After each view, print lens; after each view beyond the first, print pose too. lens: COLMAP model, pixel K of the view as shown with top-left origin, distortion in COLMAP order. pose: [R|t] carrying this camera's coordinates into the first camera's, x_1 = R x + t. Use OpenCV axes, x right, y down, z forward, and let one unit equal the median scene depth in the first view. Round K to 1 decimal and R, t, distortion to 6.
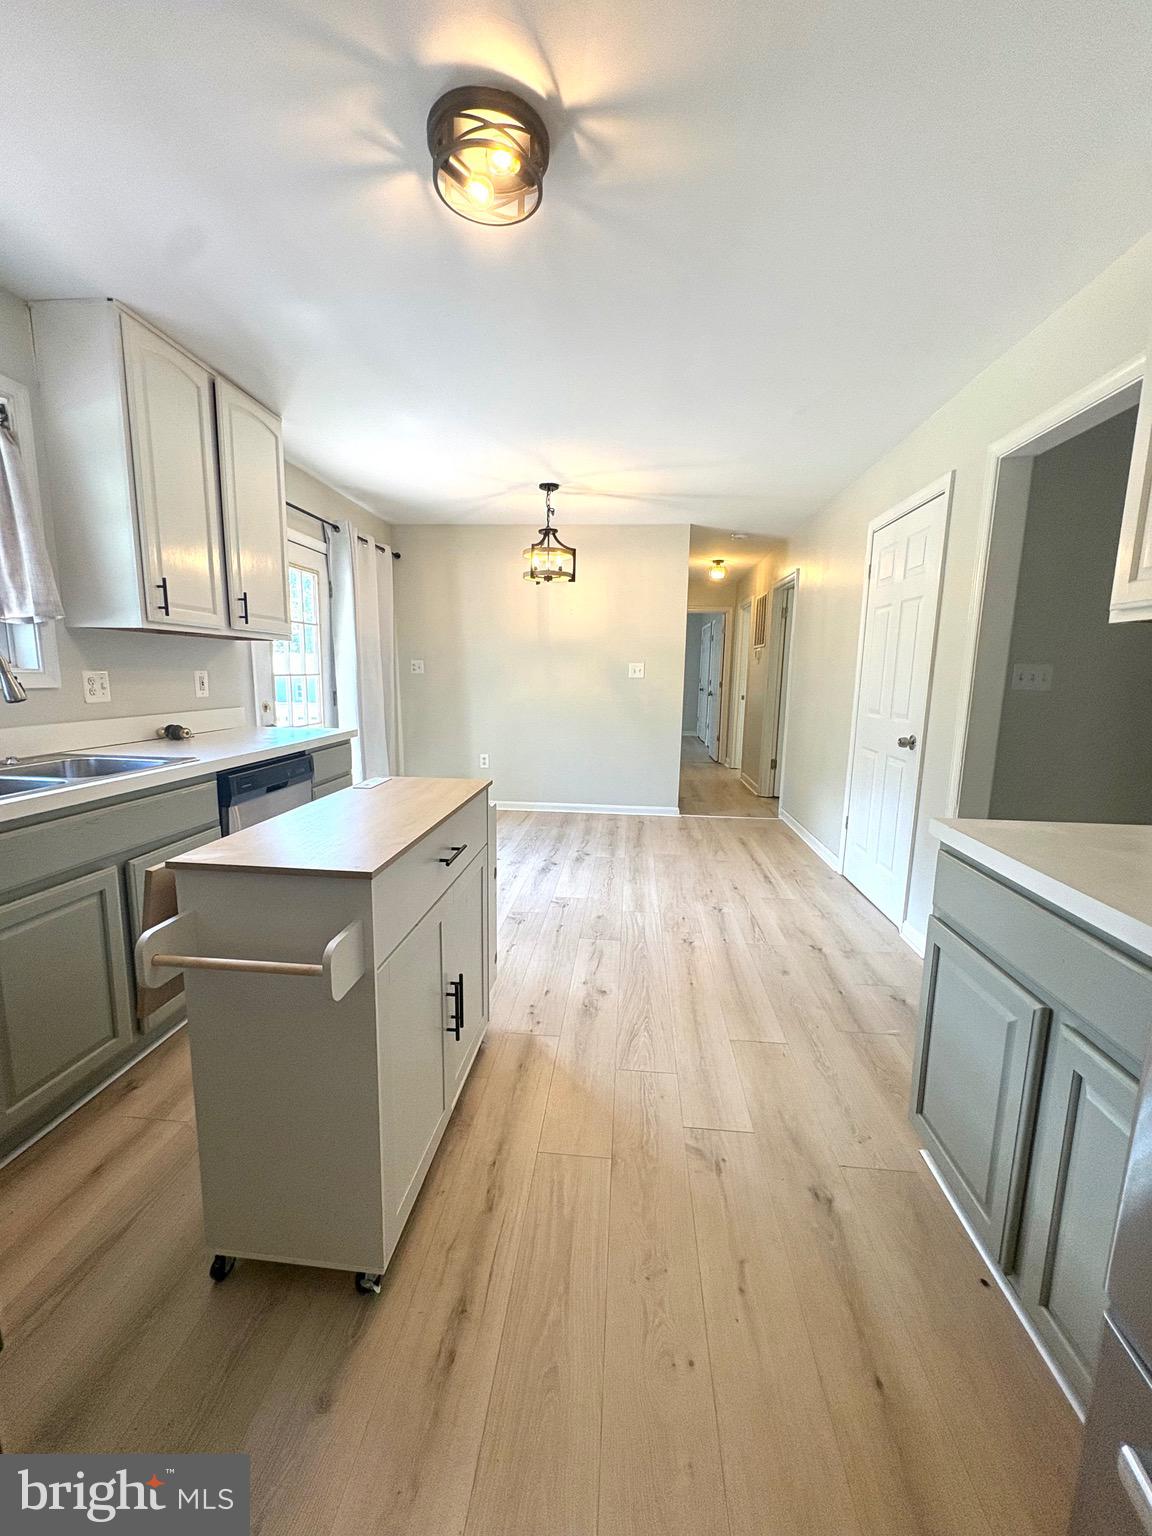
lens RADIAL K [[618.8, 0, 576.0], [0, 618.8, 768.0], [0, 0, 1]] dist [-0.000276, 0.000043]
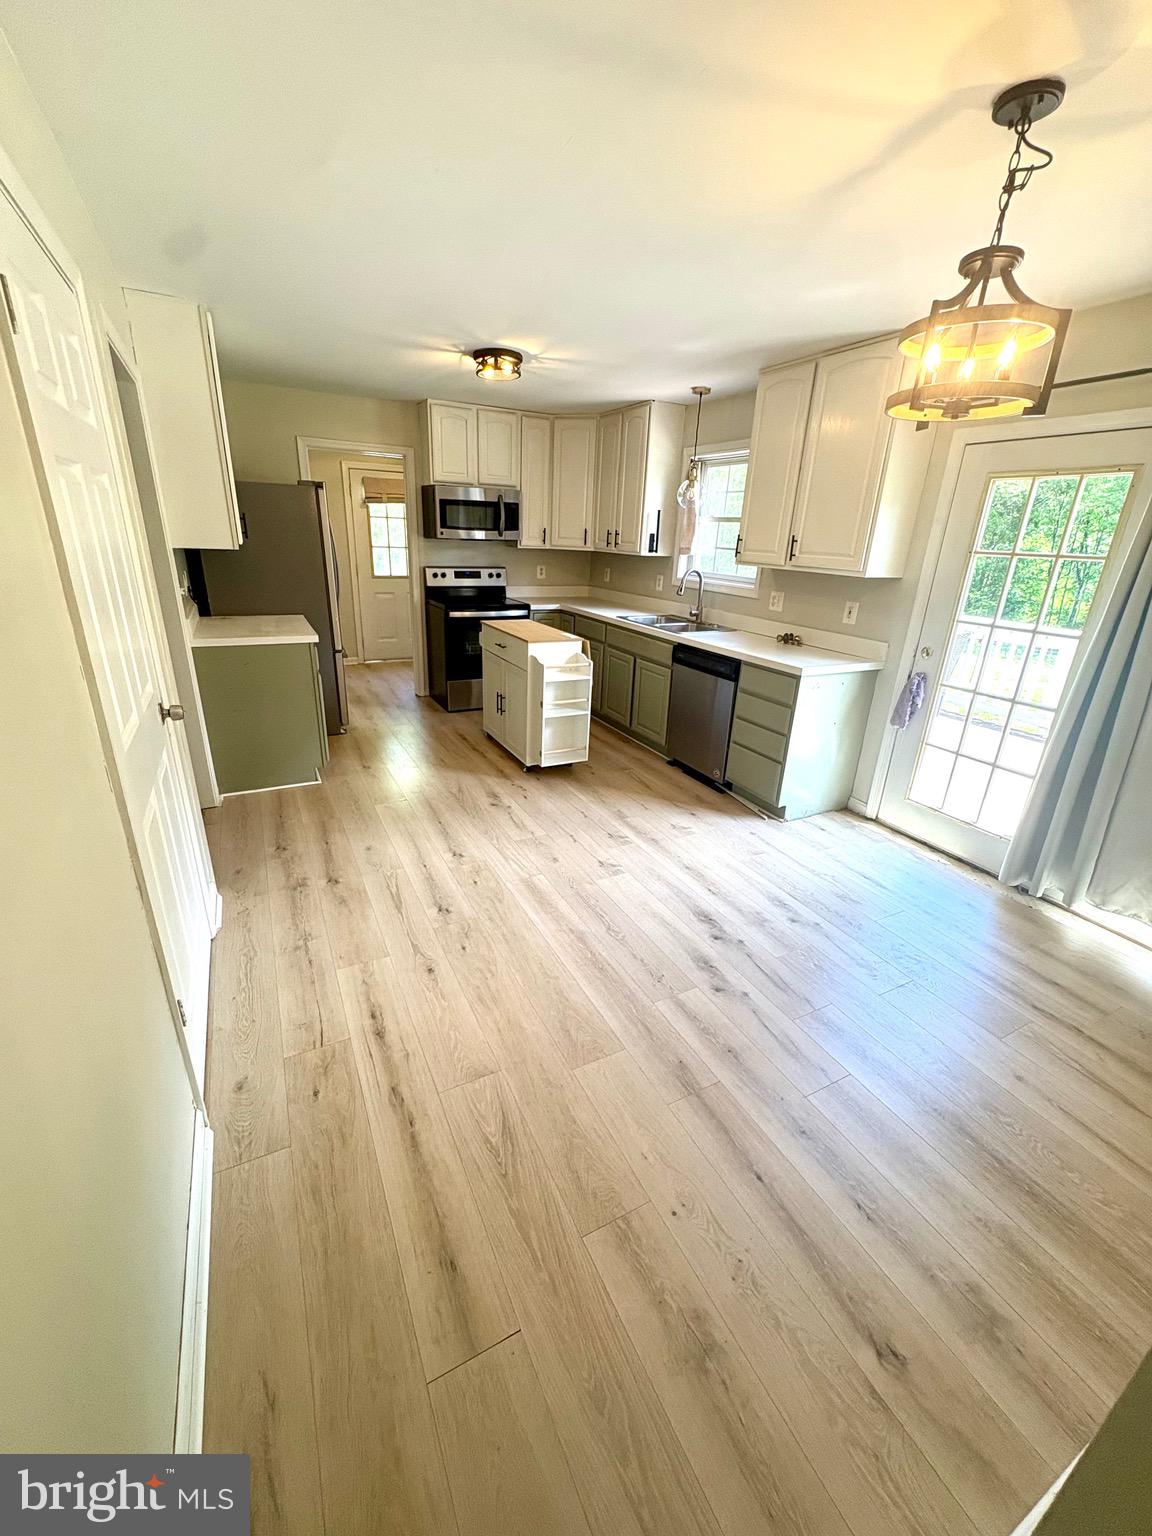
lens RADIAL K [[618.8, 0, 576.0], [0, 618.8, 768.0], [0, 0, 1]] dist [-0.000276, 0.000043]
pose [[-0.844018, 0.144136, -0.516584, 0.450321], [-0.135480, 0.874670, 0.465400, -0.314480], [0.518922, 0.462793, -0.718709, 1.509338]]
